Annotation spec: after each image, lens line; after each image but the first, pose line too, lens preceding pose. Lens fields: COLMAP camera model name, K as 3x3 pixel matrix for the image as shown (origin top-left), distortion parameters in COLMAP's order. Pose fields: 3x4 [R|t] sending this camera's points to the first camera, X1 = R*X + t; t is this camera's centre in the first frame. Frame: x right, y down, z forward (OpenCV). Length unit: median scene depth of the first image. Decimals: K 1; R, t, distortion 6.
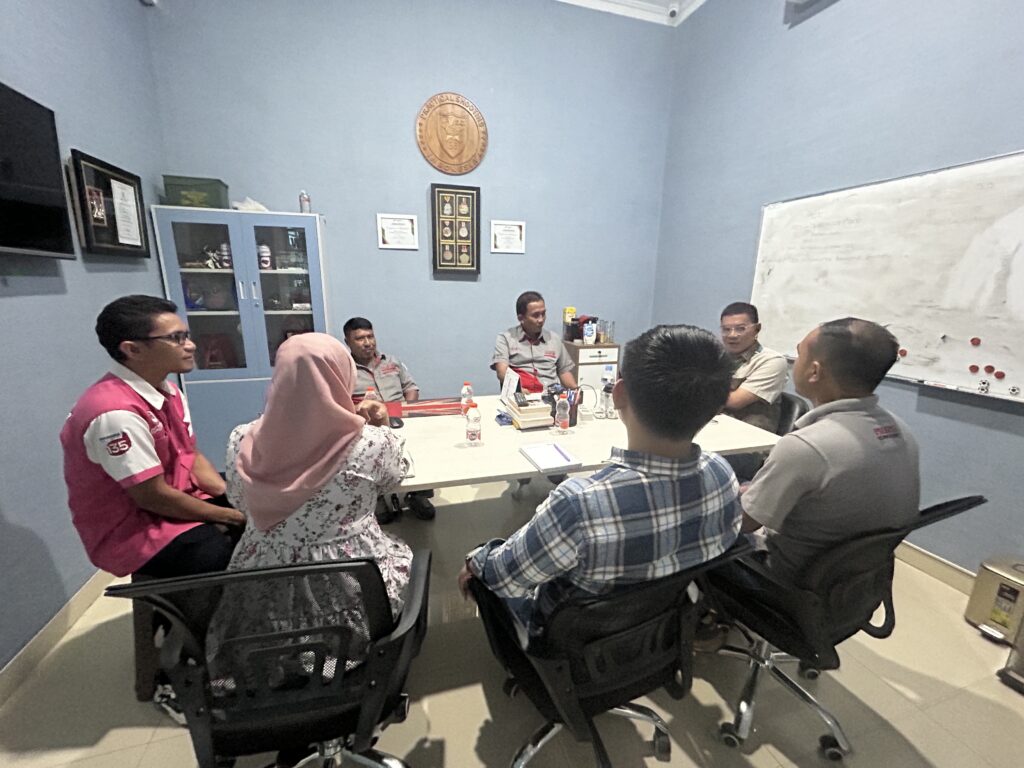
lens RADIAL K [[414.1, 0, 507.3], [0, 414.1, 383.6], [0, 0, 1]] dist [-0.002955, 0.001429]
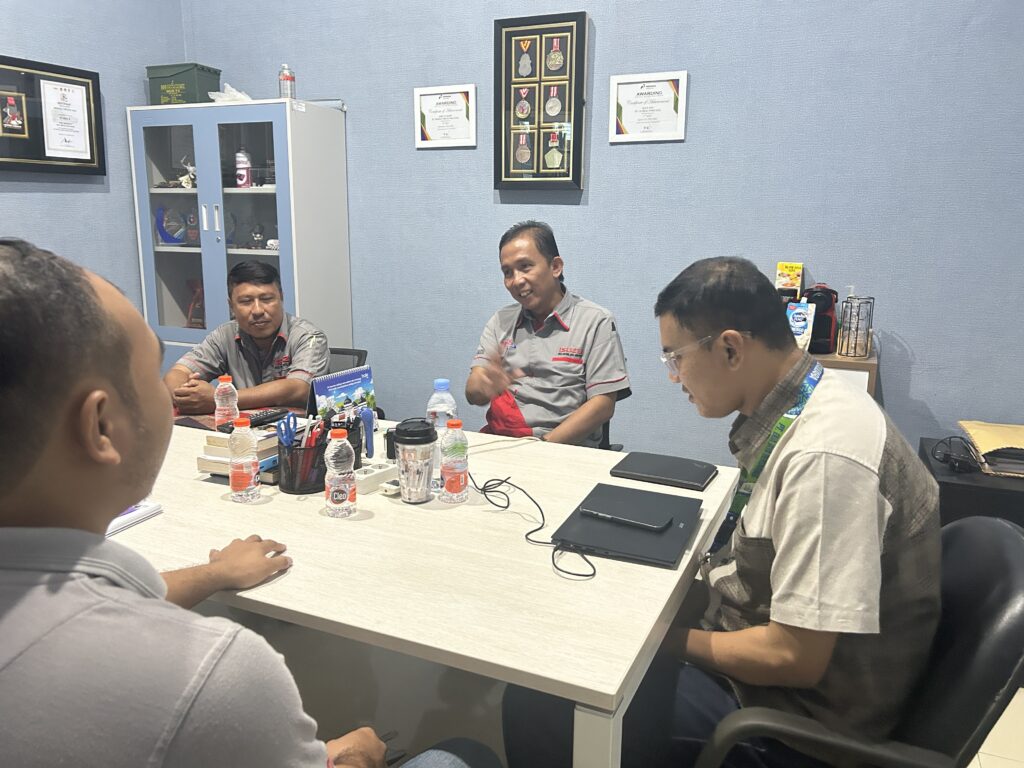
lens RADIAL K [[773.1, 0, 513.1], [0, 773.1, 382.0], [0, 0, 1]] dist [0.057785, -0.065554]
pose [[0.767176, 0.128573, -0.628418, 0.606997], [-0.151889, 0.988255, 0.016768, -0.051072], [0.623194, 0.082586, 0.777695, 0.313780]]
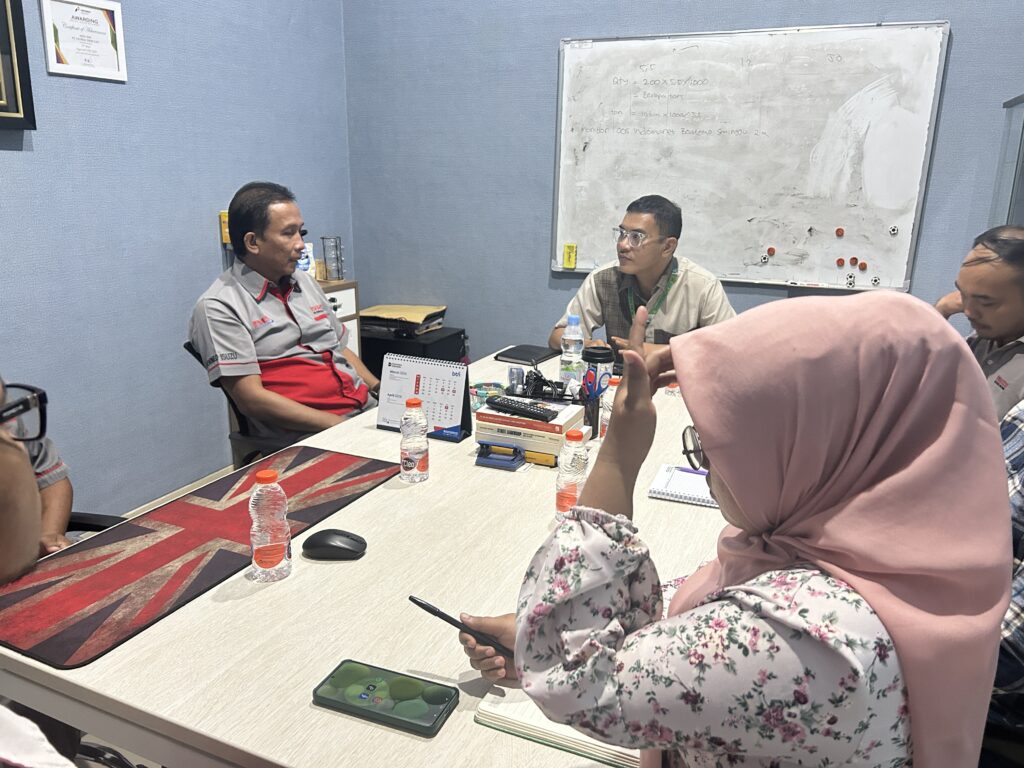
lens RADIAL K [[773.1, 0, 512.3], [0, 773.1, 385.0], [0, 0, 1]] dist [0.057785, -0.065554]
pose [[0.643487, -0.202868, 0.738084, -0.447598], [0.166571, 0.978245, 0.123656, -0.070735], [-0.747113, 0.043372, 0.663280, 0.278524]]
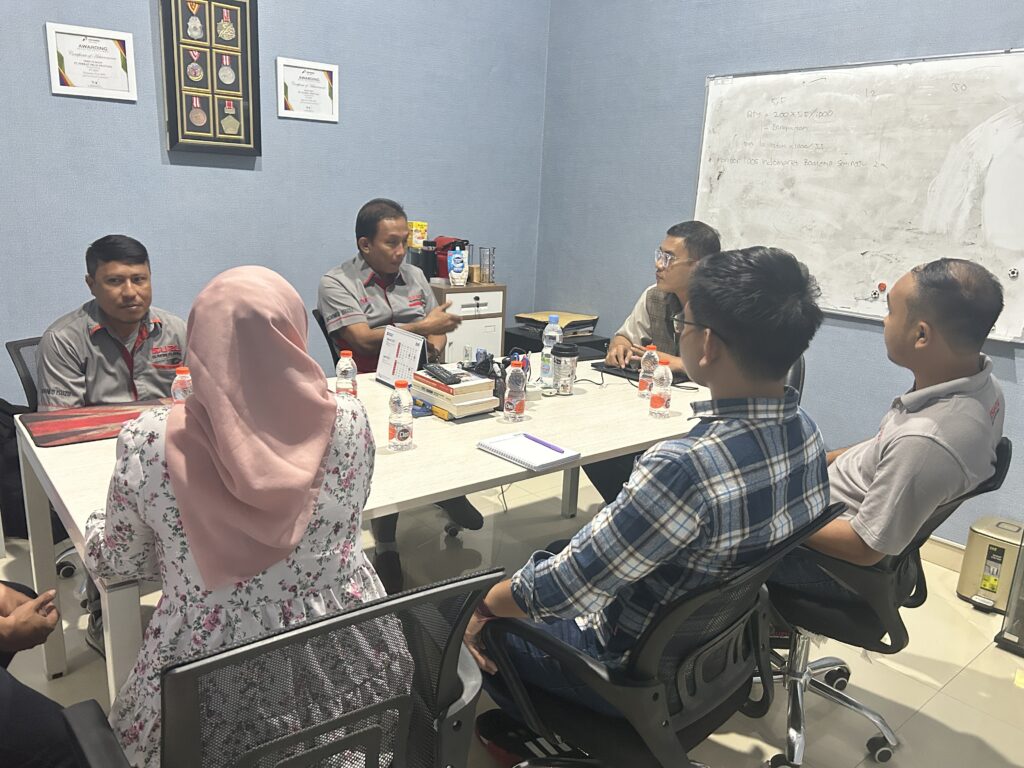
lens RADIAL K [[773.1, 0, 514.1], [0, 773.1, 389.5], [0, 0, 1]] dist [0.057785, -0.065554]
pose [[0.921440, -0.065195, 0.383011, -0.215419], [0.053133, 0.997704, 0.042000, 0.015816], [-0.384870, -0.018350, 0.922788, -0.088081]]
